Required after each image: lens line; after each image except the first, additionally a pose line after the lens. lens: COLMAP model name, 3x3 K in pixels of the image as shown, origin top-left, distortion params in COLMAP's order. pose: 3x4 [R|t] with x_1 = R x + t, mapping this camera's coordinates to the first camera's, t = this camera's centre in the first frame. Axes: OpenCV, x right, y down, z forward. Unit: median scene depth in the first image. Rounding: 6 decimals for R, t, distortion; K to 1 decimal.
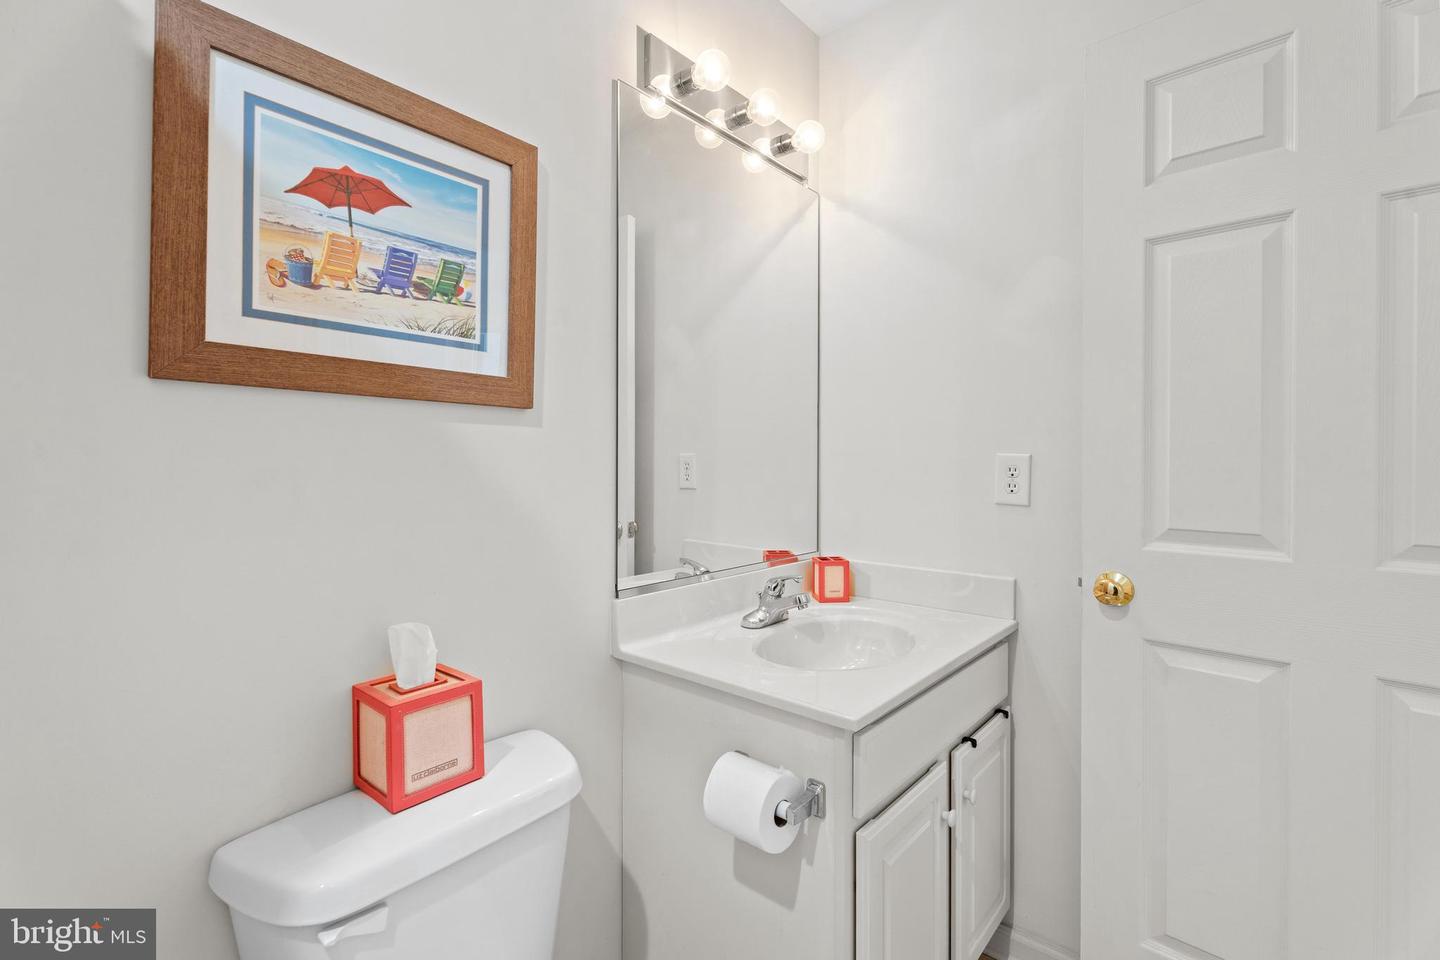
lens RADIAL K [[644.4, 0, 720.3], [0, 644.4, 470.6], [0, 0, 1]] dist [0.002470, 0.000283]
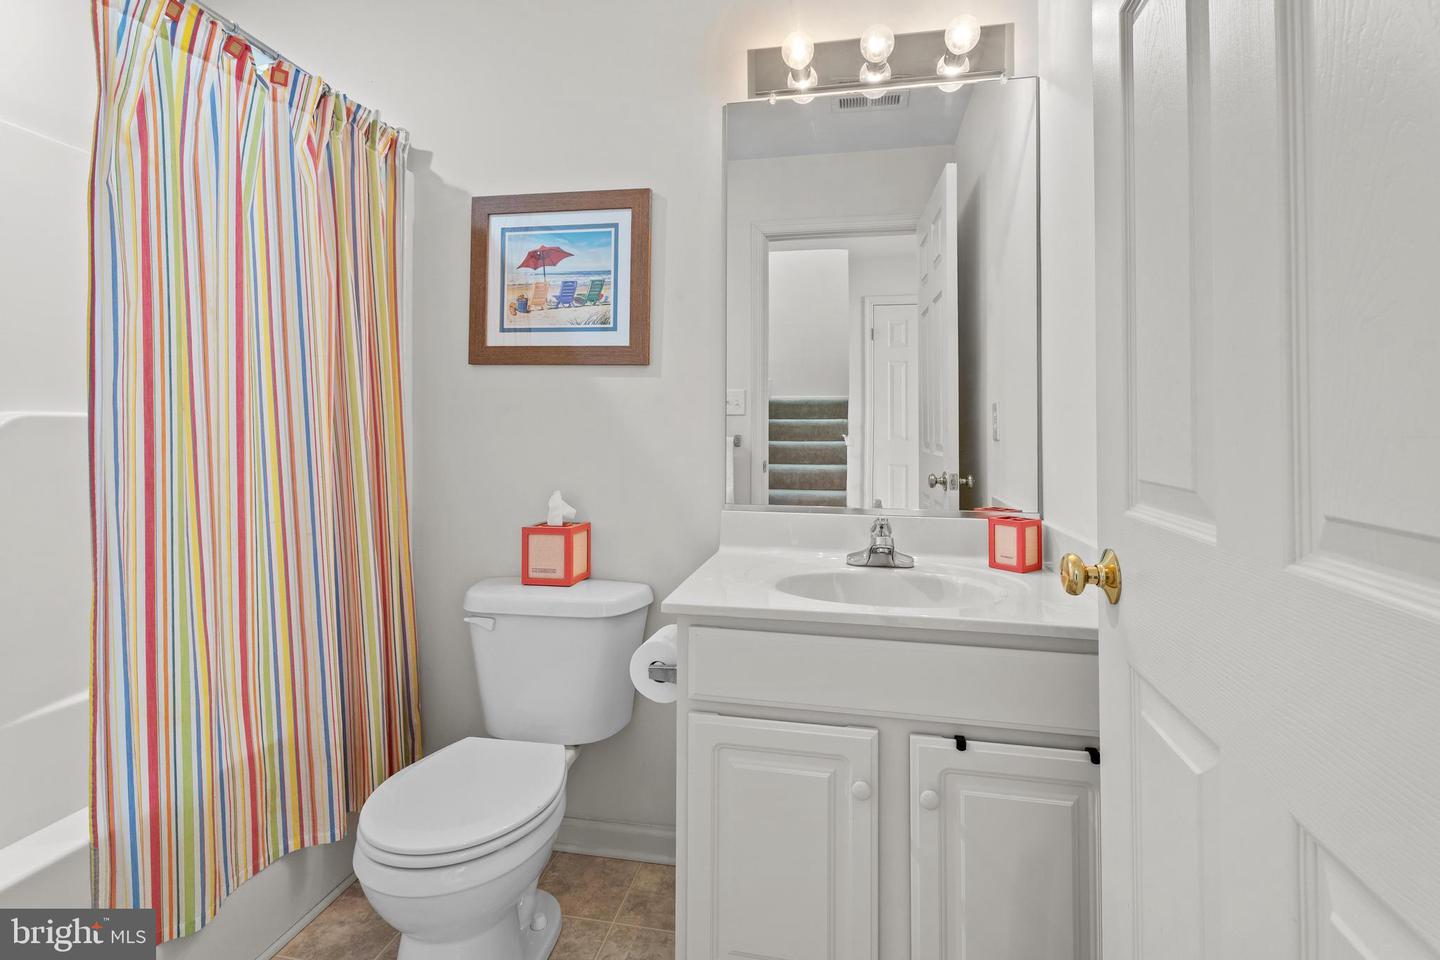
lens RADIAL K [[667.6, 0, 719.3], [0, 667.6, 426.2], [0, 0, 1]] dist [0.000996, 0.000171]
pose [[0.502223, -0.000277, -0.864738, 1.251005], [-0.023071, 0.999640, -0.013719, 0.069135], [0.864430, 0.026841, 0.502036, 0.428210]]
